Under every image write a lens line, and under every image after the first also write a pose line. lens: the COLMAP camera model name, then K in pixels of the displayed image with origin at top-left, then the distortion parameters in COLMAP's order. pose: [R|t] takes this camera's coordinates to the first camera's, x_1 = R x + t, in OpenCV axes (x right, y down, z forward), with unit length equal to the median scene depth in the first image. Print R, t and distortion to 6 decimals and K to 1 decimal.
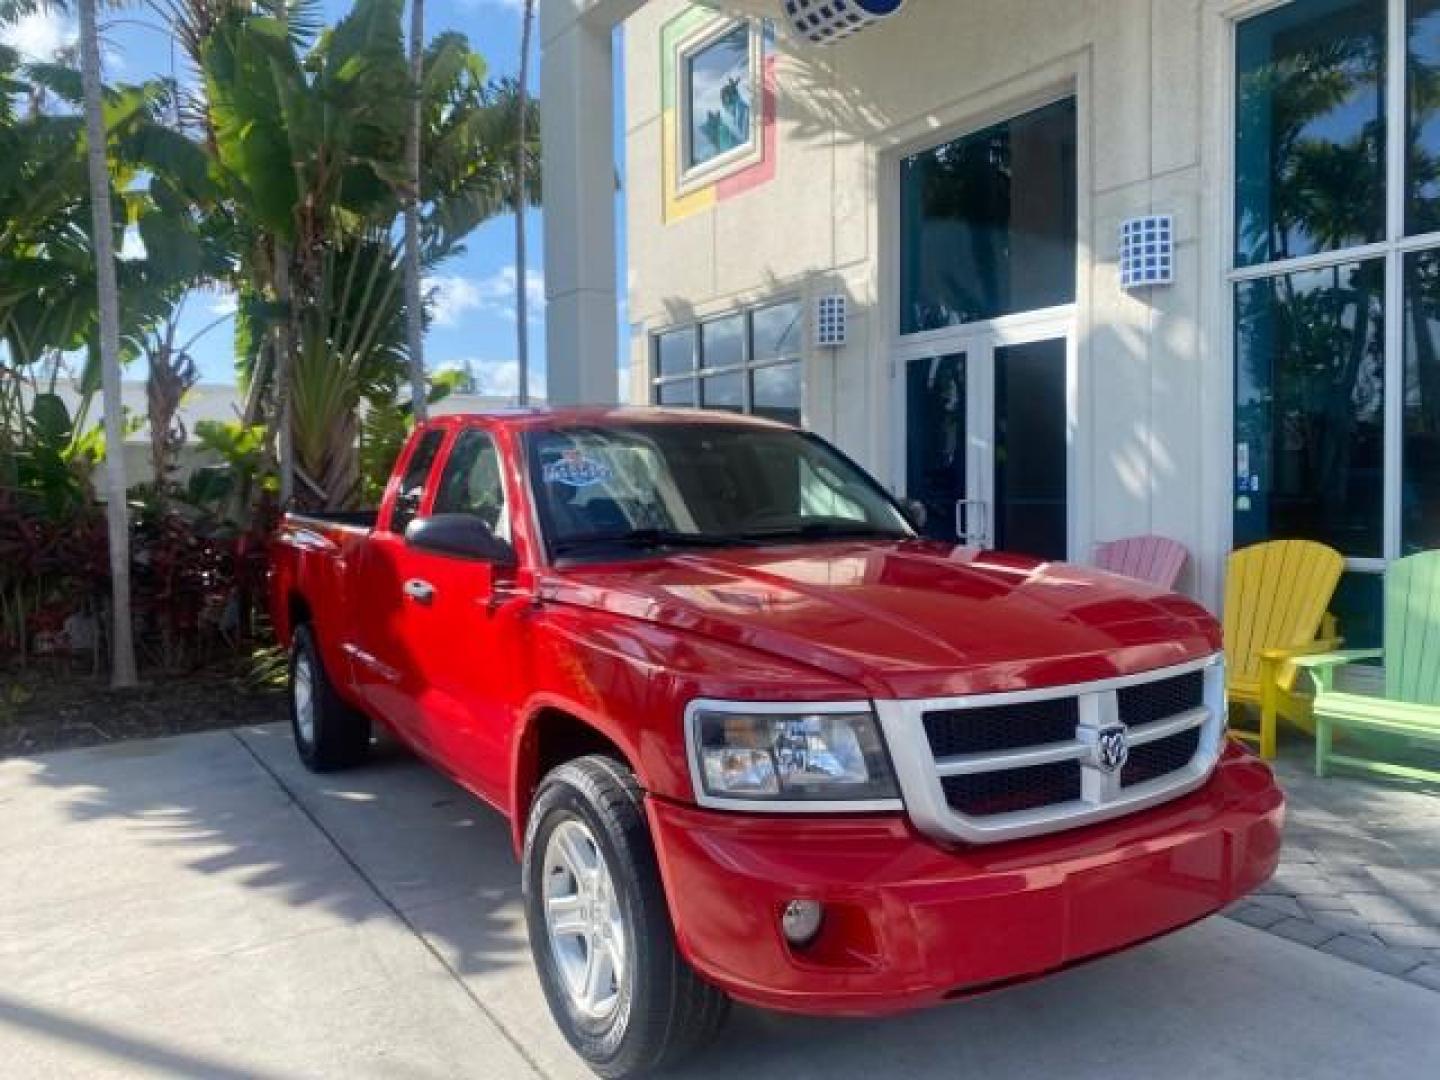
lens RADIAL K [[1114.6, 0, 717.9], [0, 1114.6, 541.2], [0, 0, 1]] dist [0.027641, -0.030457]
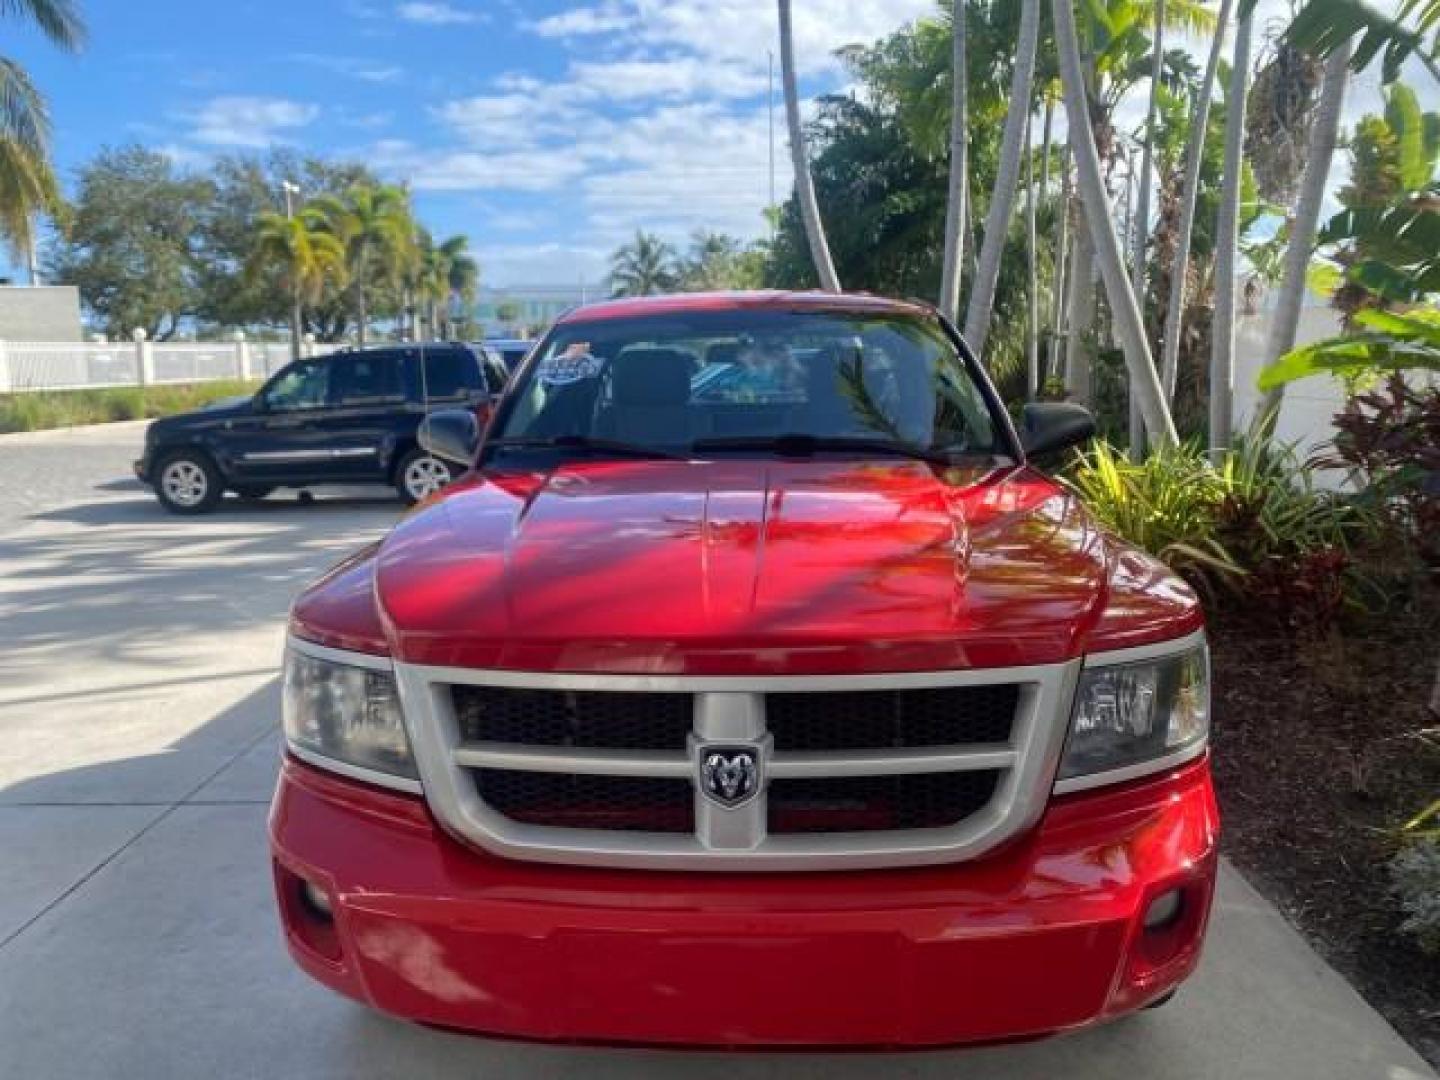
lens RADIAL K [[1114.6, 0, 718.0], [0, 1114.6, 530.7], [0, 0, 1]] dist [0.027641, -0.030457]
pose [[0.826628, 0.087226, -0.555948, 0.199323], [-0.033363, 0.993773, 0.106313, -0.011372], [0.561760, -0.069333, 0.824390, 0.118318]]
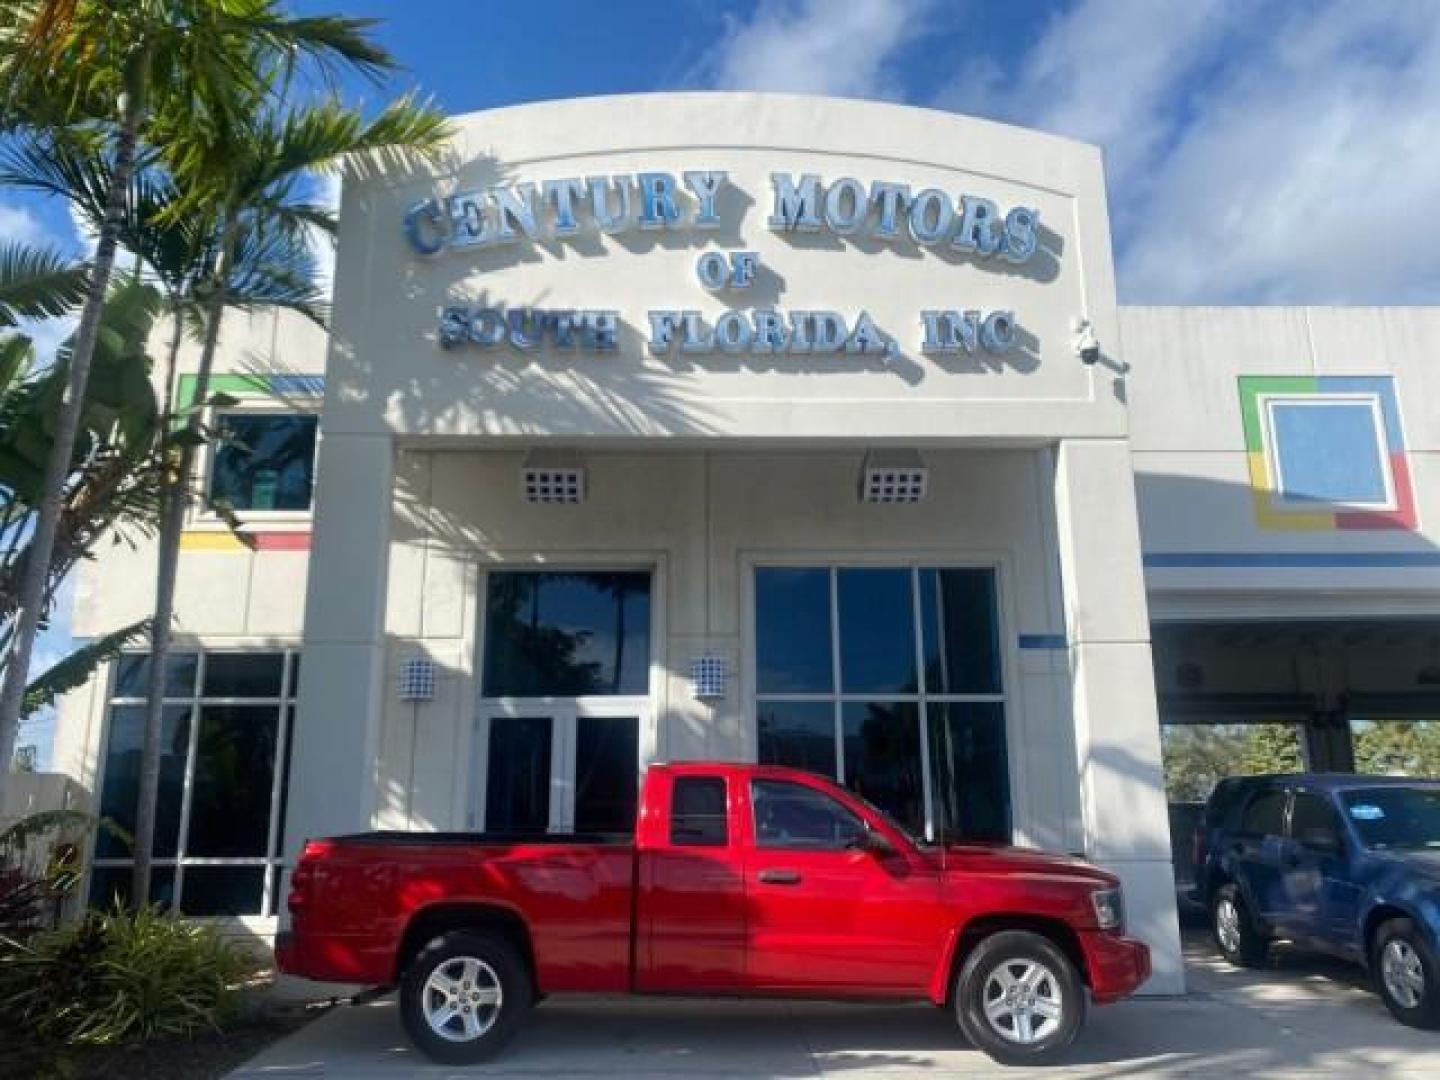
lens RADIAL K [[1114.6, 0, 733.3], [0, 1114.6, 537.3], [0, 0, 1]] dist [0.027641, -0.030457]
pose [[0.523741, 0.216943, 0.823791, -0.807114], [0.038940, 0.959922, -0.277549, 0.014118], [-0.850987, 0.177442, 0.494302, 0.048177]]
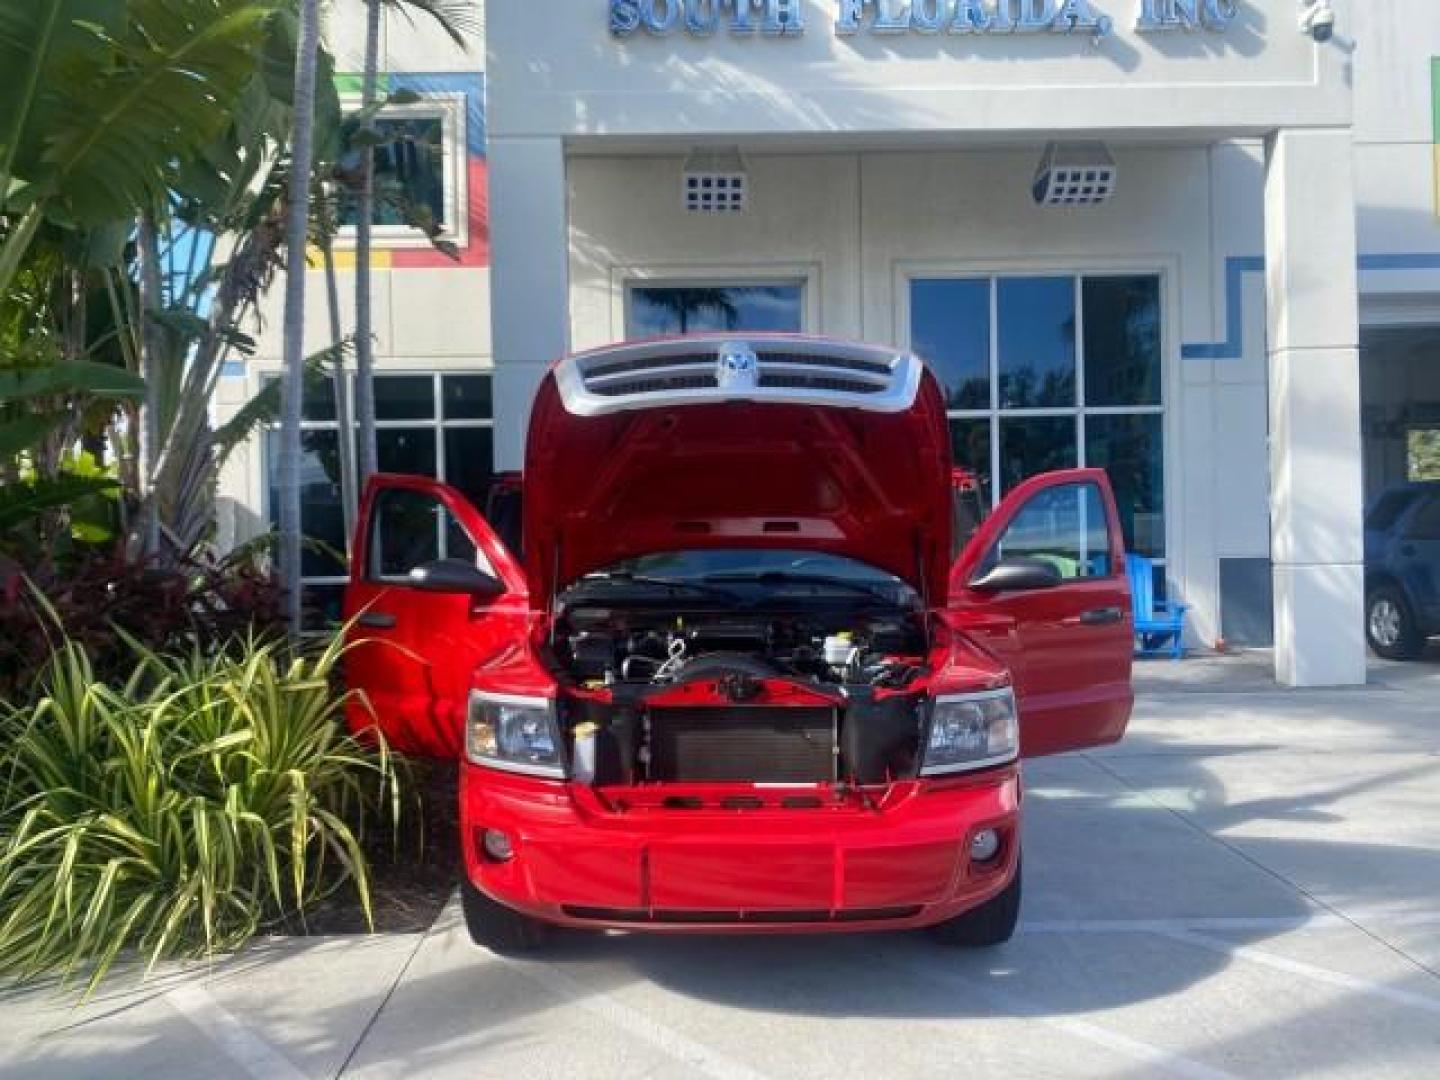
lens RADIAL K [[1114.6, 0, 712.0], [0, 1114.6, 529.4], [0, 0, 1]] dist [0.027641, -0.030457]
pose [[0.514242, 0.002181, 0.857643, -0.898854], [0.058037, 0.997616, -0.037336, 0.000366], [-0.855679, 0.068975, 0.512889, 0.252093]]
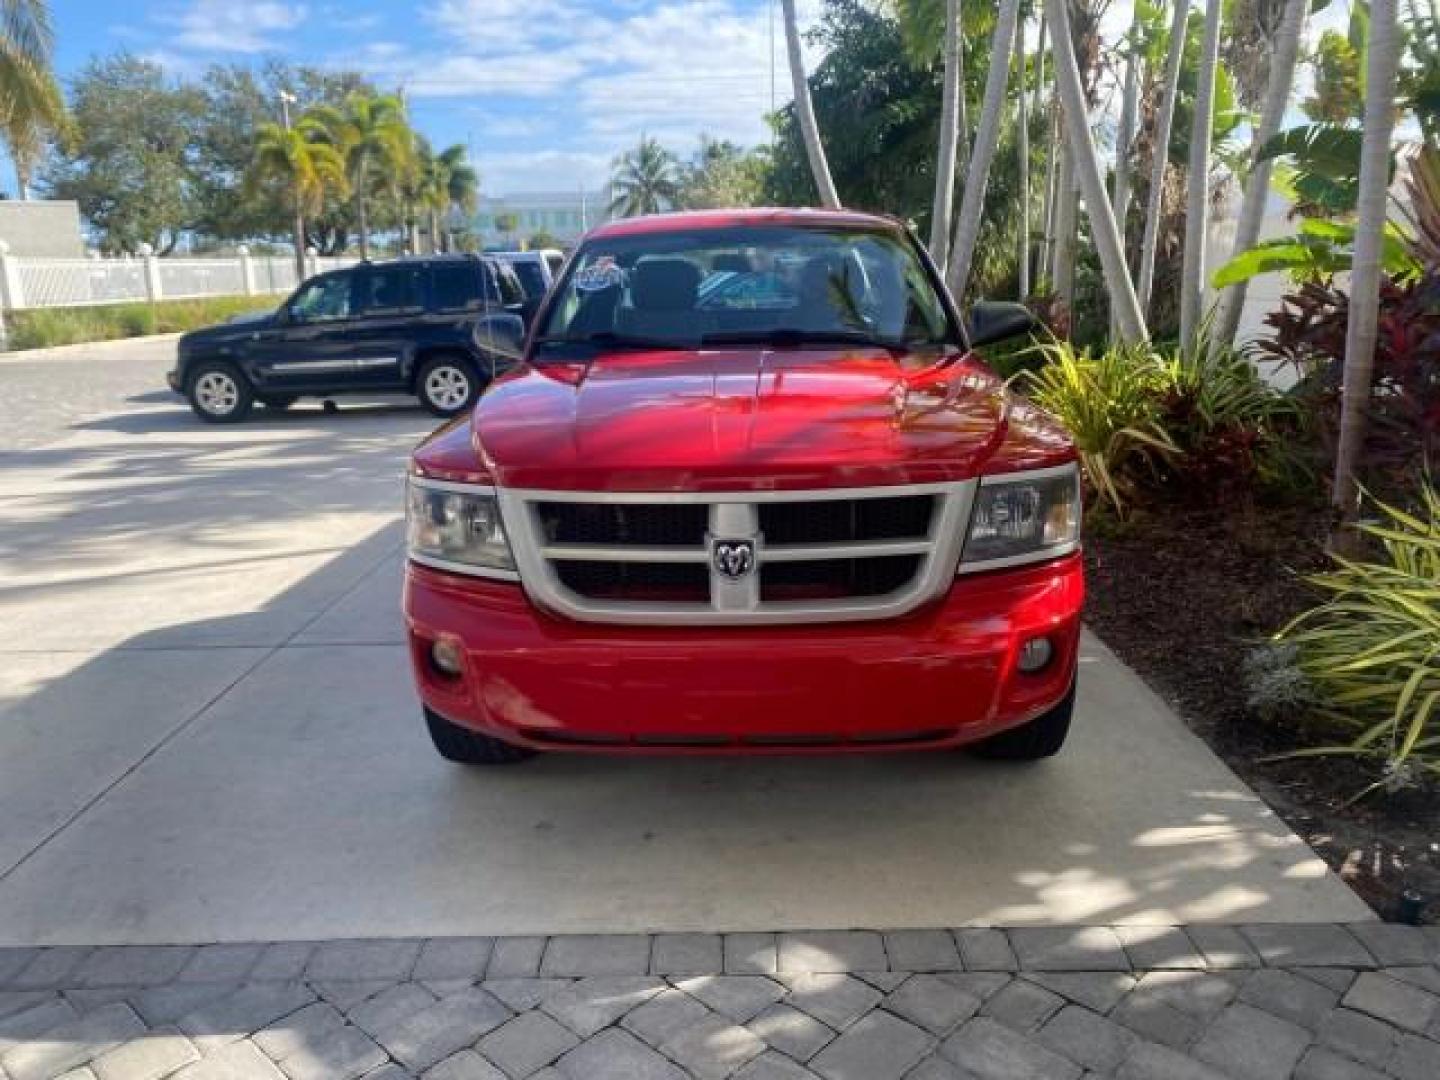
lens RADIAL K [[1114.6, 0, 726.6], [0, 1114.6, 532.7], [0, 0, 1]] dist [0.027641, -0.030457]
pose [[0.829492, 0.121789, -0.545078, 0.248292], [-0.022975, 0.982550, 0.184573, -0.007110], [0.558045, -0.140579, 0.817816, 0.045623]]
